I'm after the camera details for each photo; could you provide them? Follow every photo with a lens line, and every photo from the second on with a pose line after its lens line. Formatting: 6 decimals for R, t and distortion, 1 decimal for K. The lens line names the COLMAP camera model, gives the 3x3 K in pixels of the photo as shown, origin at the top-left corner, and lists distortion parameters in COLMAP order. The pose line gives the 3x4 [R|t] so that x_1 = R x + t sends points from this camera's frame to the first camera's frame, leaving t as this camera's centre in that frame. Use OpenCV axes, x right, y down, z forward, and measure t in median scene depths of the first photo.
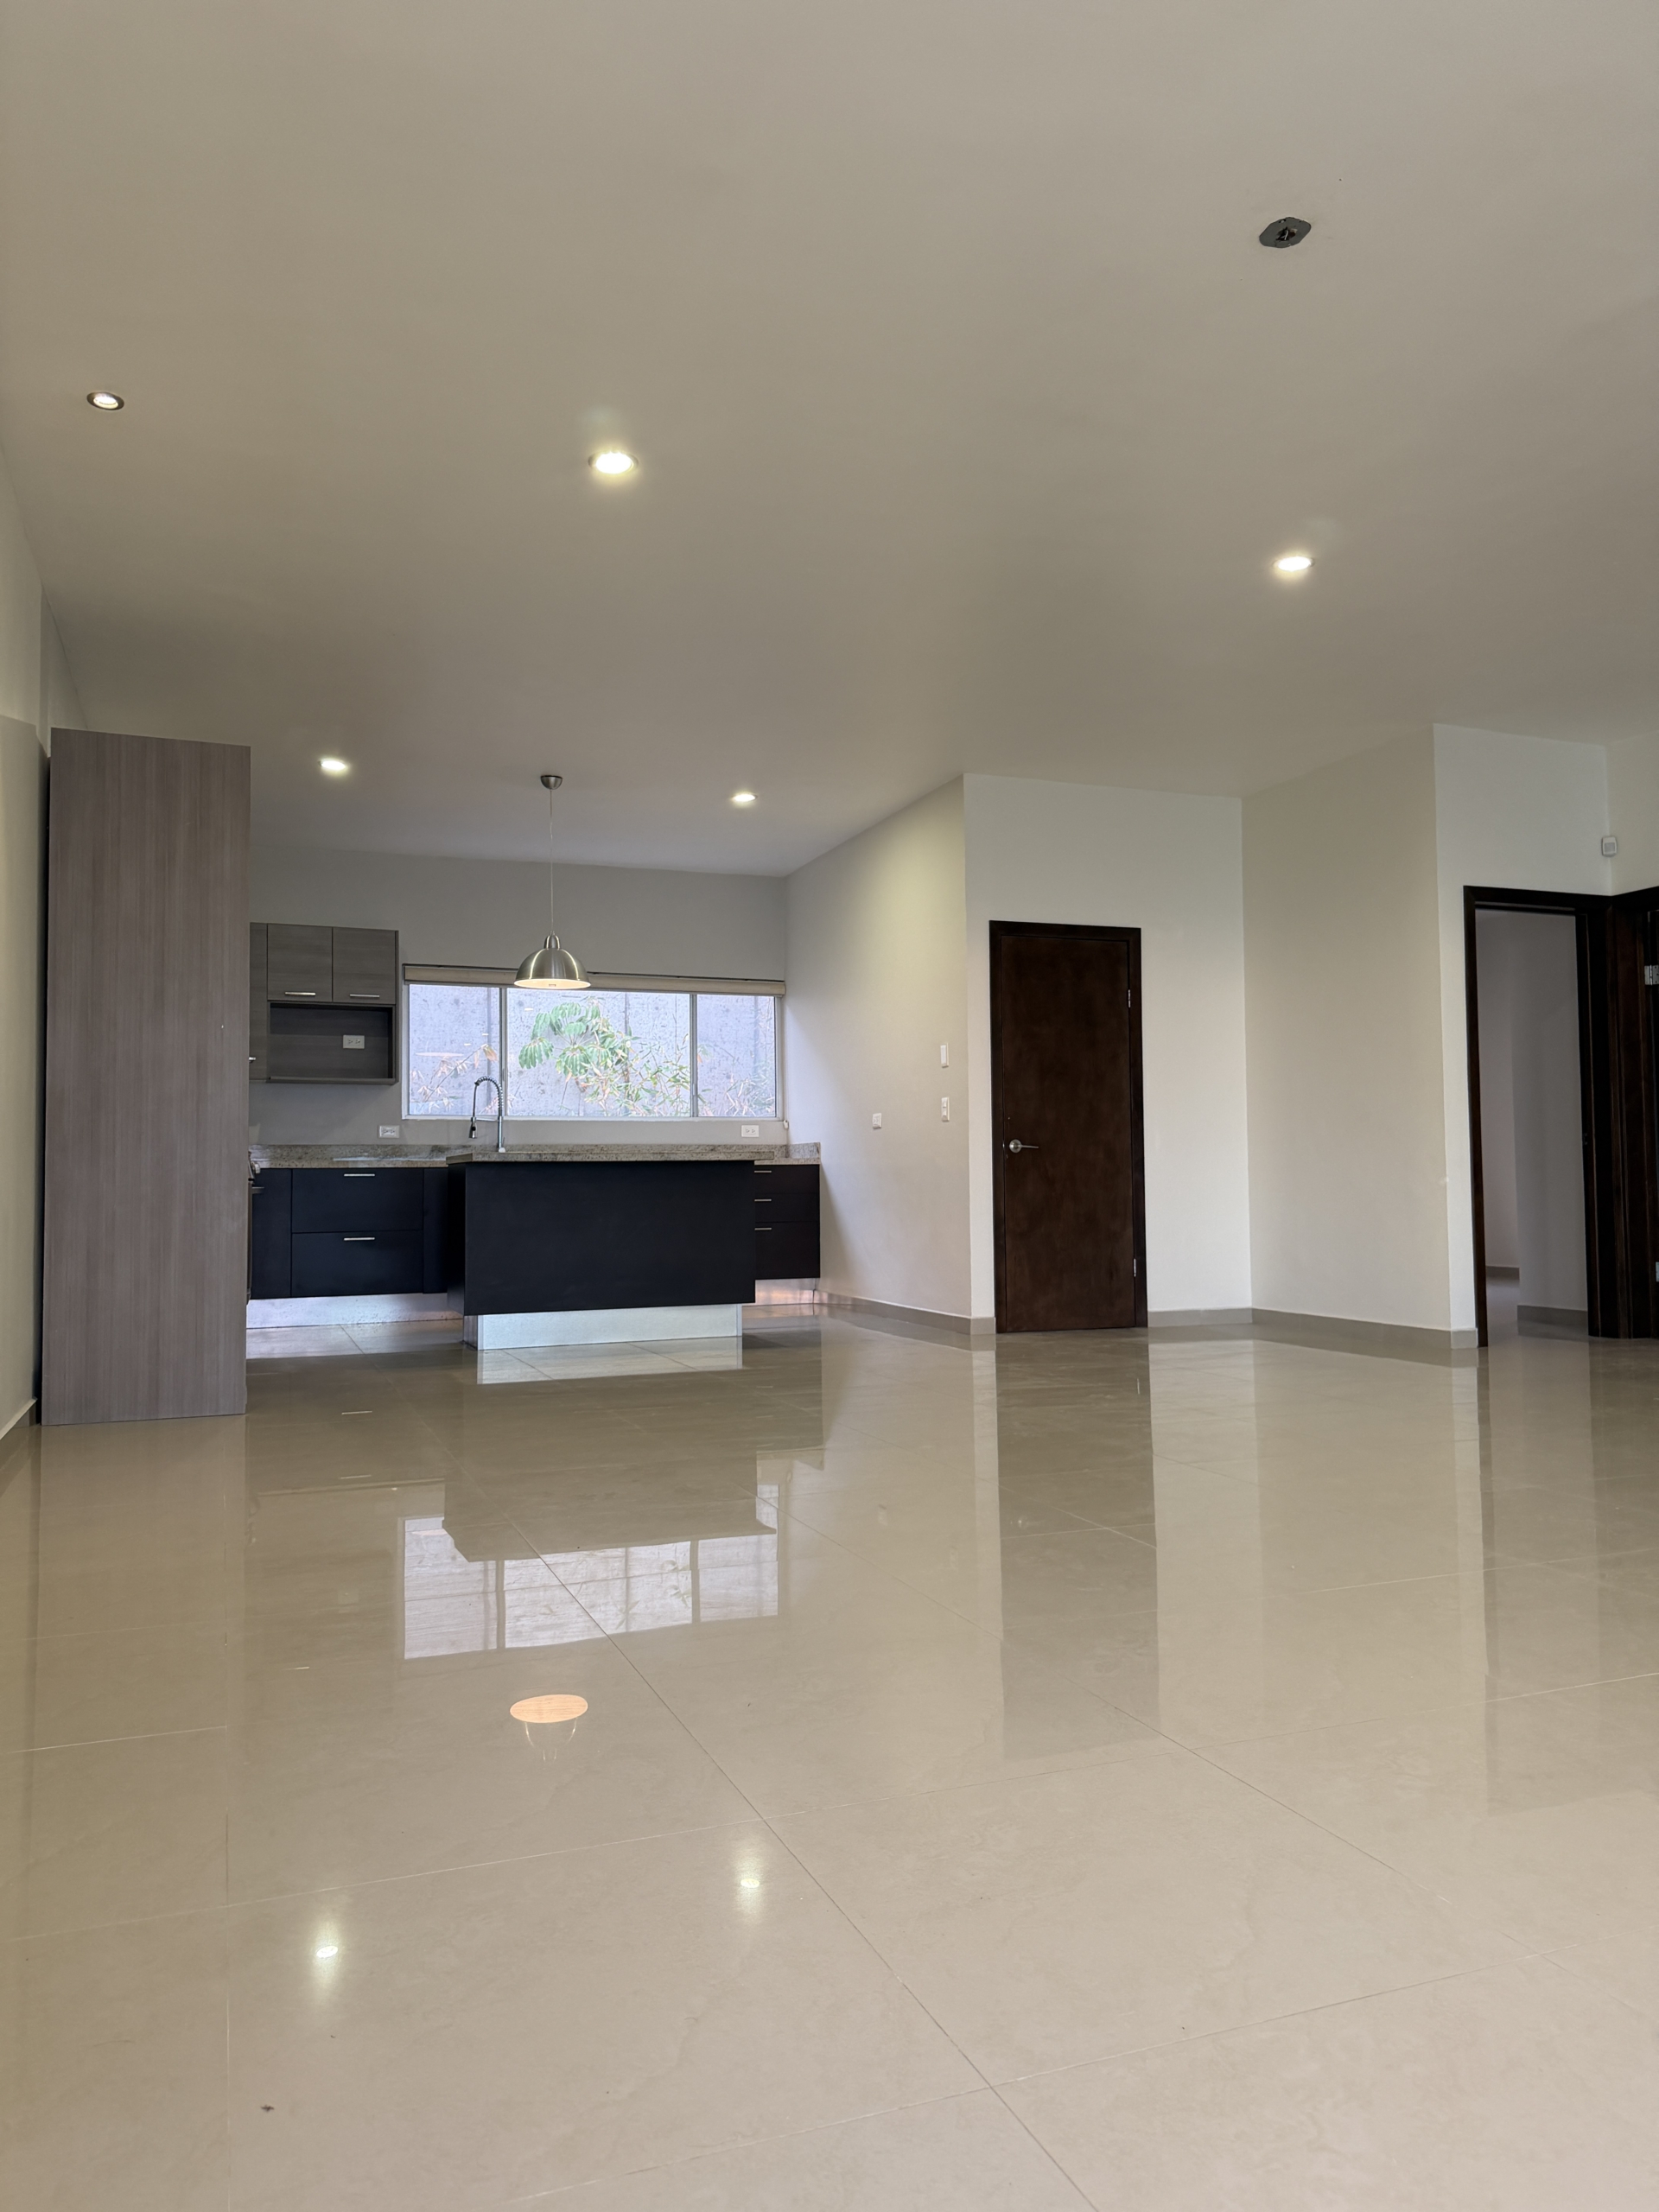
lens RADIAL K [[1531.7, 0, 829.5], [0, 1531.7, 1106.0], [0, 0, 1]] dist [0.069269, 0.000026]
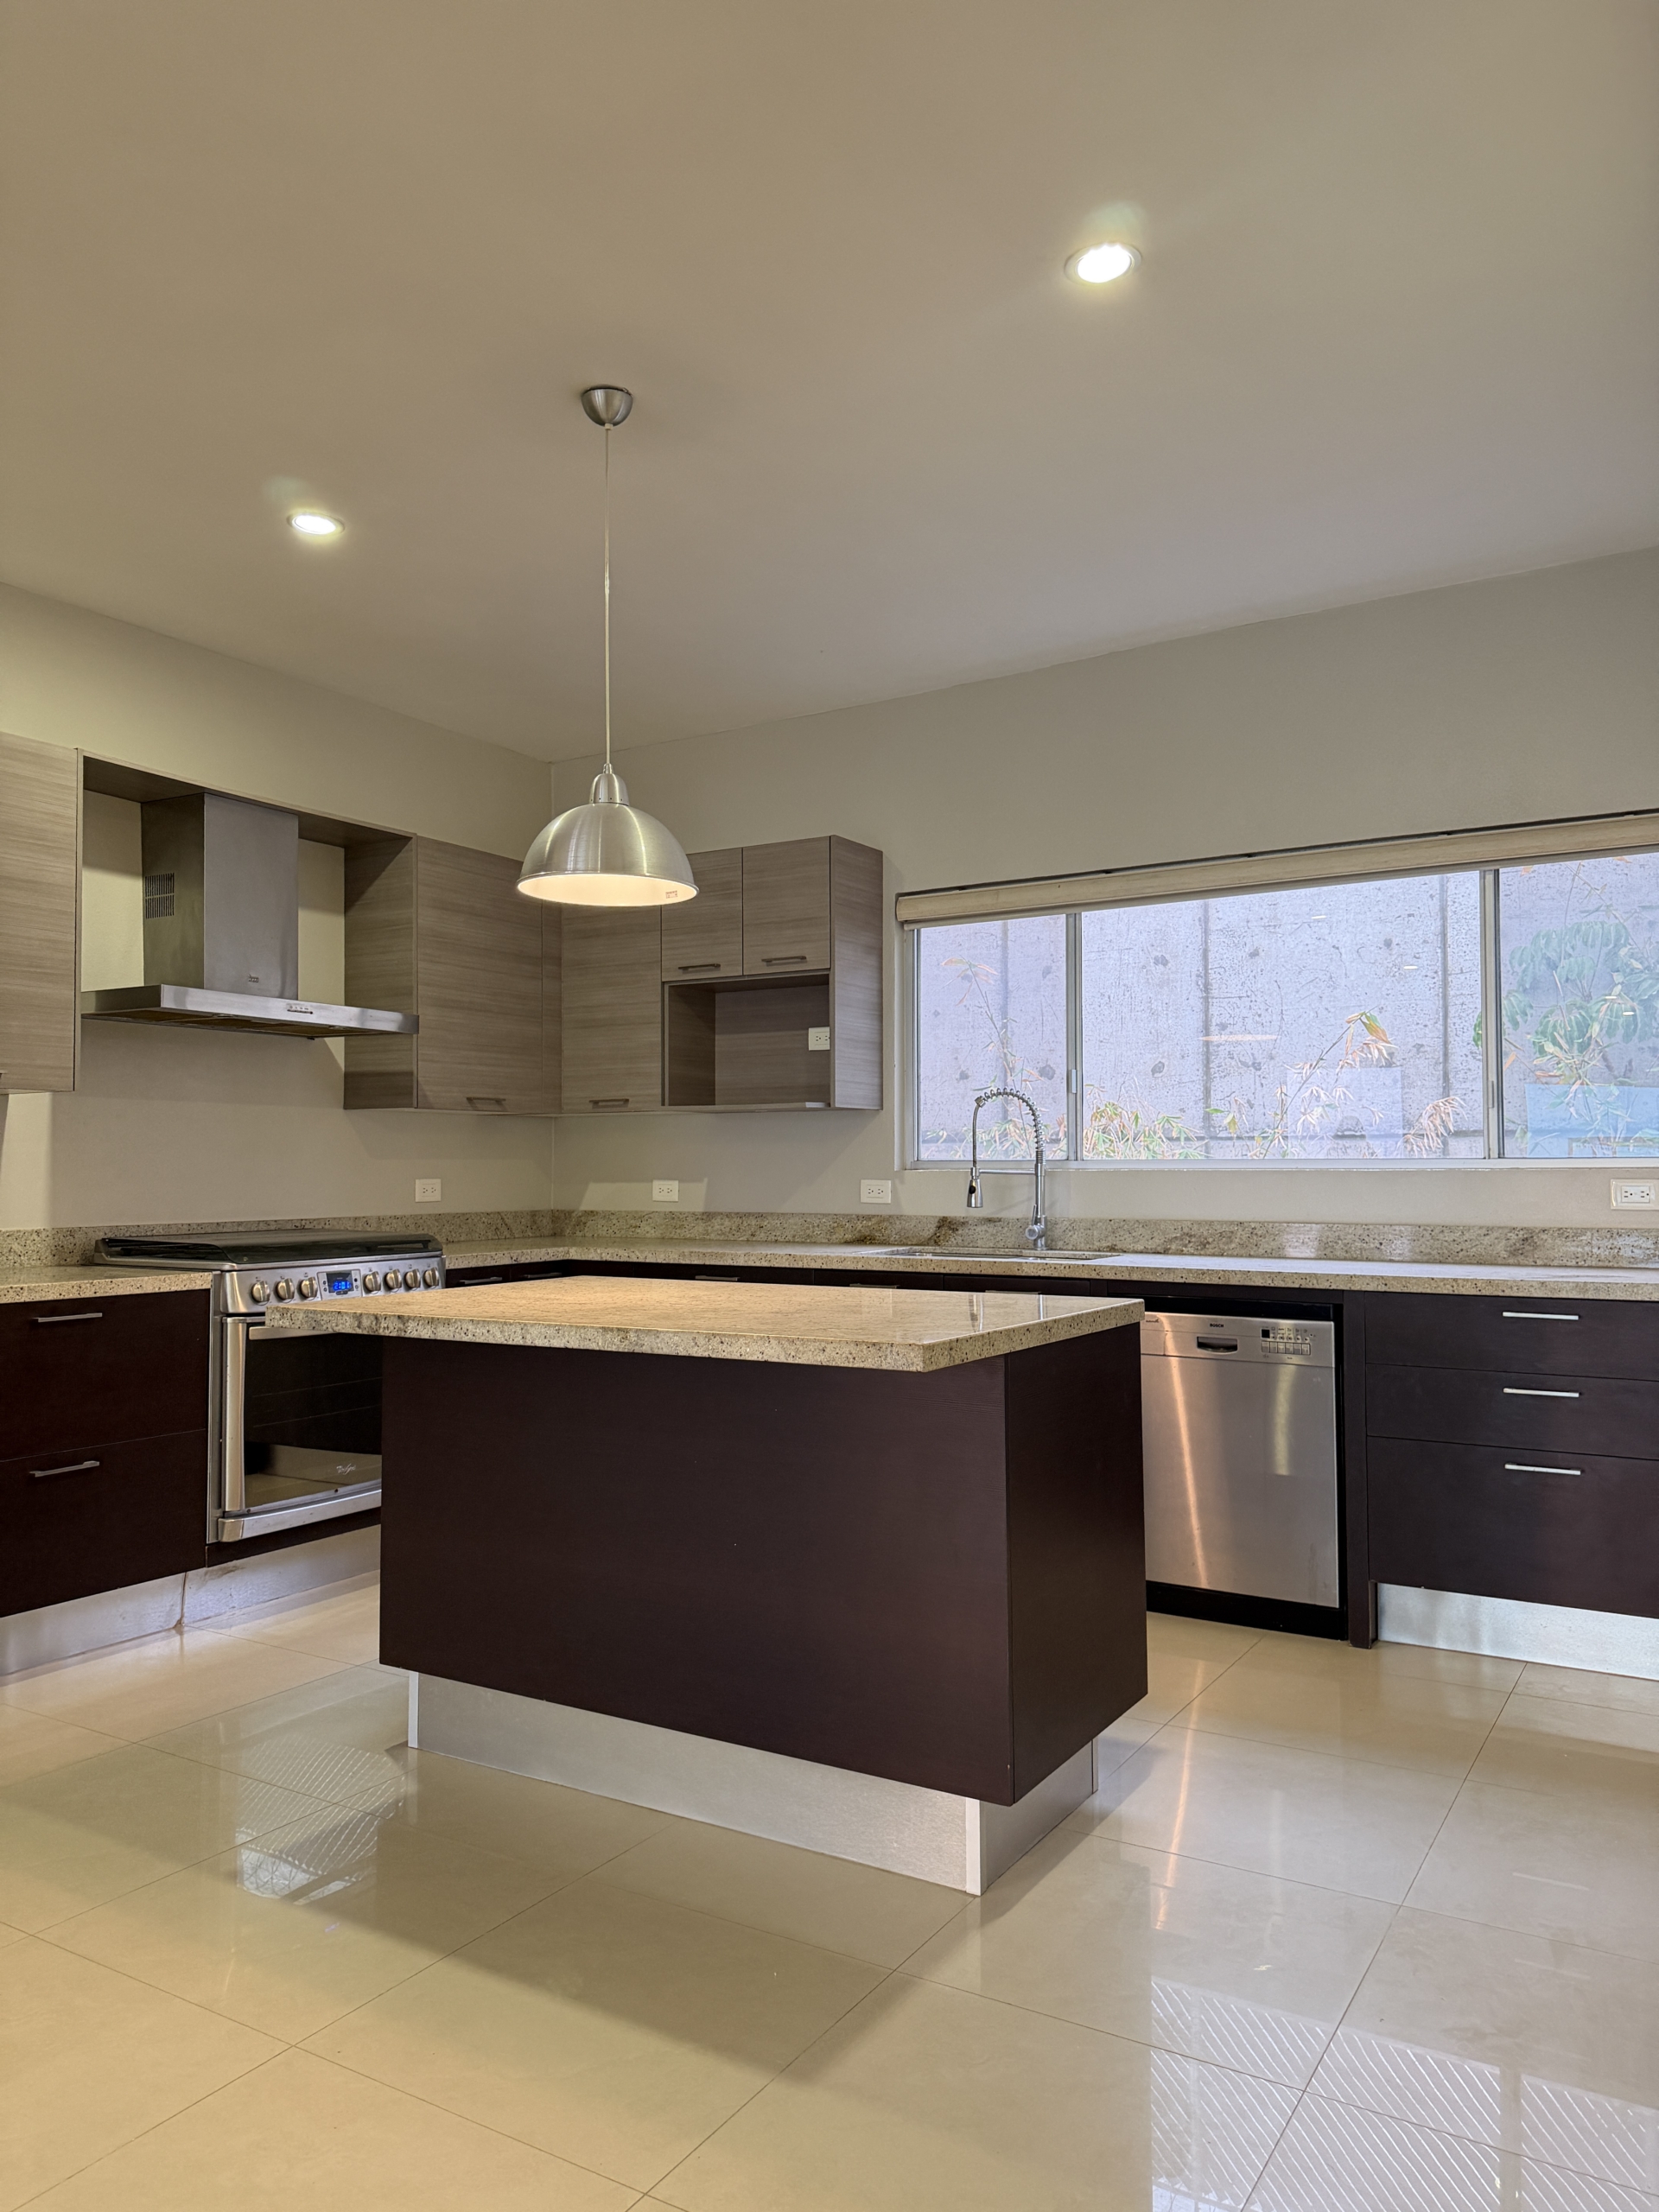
lens RADIAL K [[1531.7, 0, 829.5], [0, 1531.7, 1106.0], [0, 0, 1]] dist [0.069269, 0.000026]
pose [[0.601722, -0.024248, -0.798337, 0.155612], [0.035900, 0.999350, -0.003295, -0.013584], [0.797898, -0.026678, 0.602202, 0.644904]]
